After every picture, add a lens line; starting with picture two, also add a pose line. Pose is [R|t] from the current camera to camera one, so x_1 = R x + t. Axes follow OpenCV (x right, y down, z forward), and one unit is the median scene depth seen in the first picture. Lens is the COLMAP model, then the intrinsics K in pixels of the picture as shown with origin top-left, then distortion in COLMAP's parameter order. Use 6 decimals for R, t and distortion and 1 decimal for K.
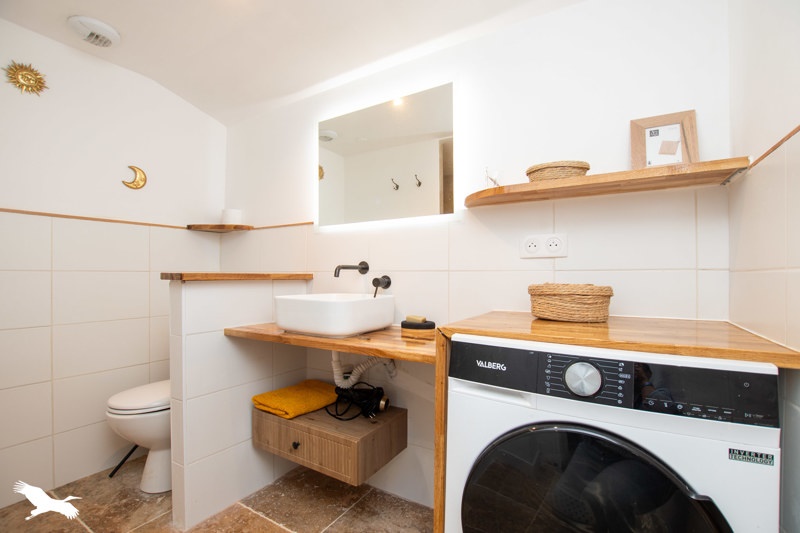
lens RADIAL K [[369.9, 0, 397.8], [0, 369.9, 269.4], [0, 0, 1]] dist [0.000701, 0.000016]
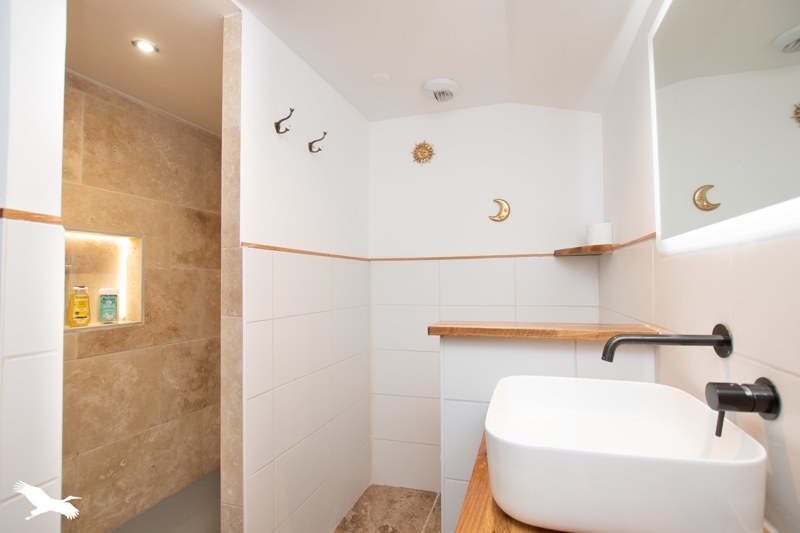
lens RADIAL K [[369.9, 0, 400.5], [0, 369.9, 269.0], [0, 0, 1]] dist [0.000701, 0.000016]
pose [[0.305776, -0.045147, -0.951032, 0.153651], [0.019858, 0.998960, -0.041038, -0.064385], [0.951896, -0.006337, 0.306355, 0.508445]]
